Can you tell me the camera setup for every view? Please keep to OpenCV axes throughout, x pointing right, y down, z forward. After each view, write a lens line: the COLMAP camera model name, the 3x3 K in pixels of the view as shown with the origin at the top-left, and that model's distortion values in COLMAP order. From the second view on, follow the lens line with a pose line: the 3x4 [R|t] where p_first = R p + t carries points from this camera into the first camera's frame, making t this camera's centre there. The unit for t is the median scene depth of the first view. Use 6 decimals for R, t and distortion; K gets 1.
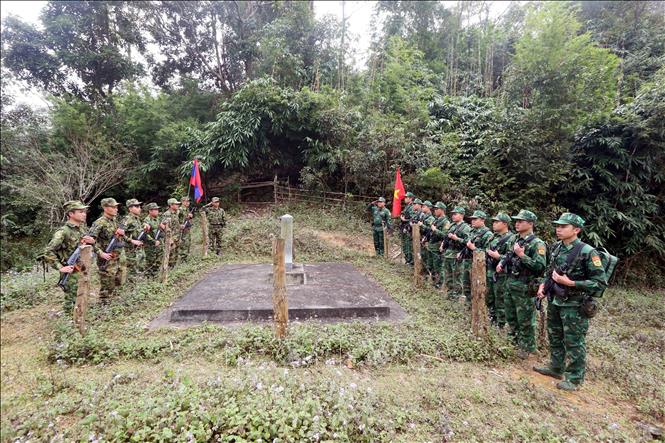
lens RADIAL K [[289.3, 0, 329.4], [0, 289.3, 215.9], [0, 0, 1]] dist [-0.035842, 0.000435]
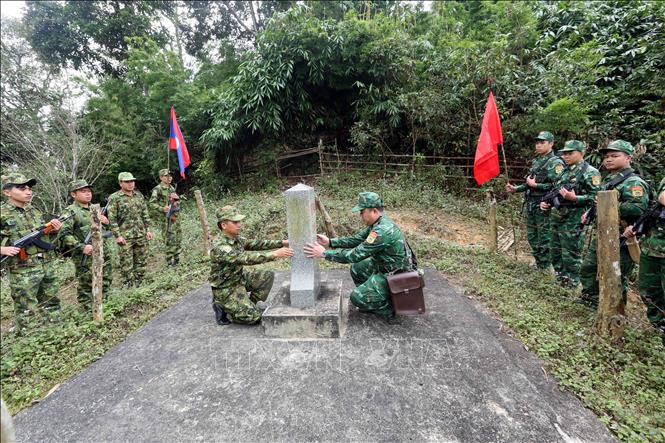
lens RADIAL K [[289.3, 0, 329.4], [0, 289.3, 215.9], [0, 0, 1]] dist [-0.035842, 0.000435]
pose [[0.975433, -0.037464, -0.217086, 0.000018], [0.056145, 0.995169, 0.080535, 0.004243], [0.213020, -0.090744, 0.972825, 0.244674]]
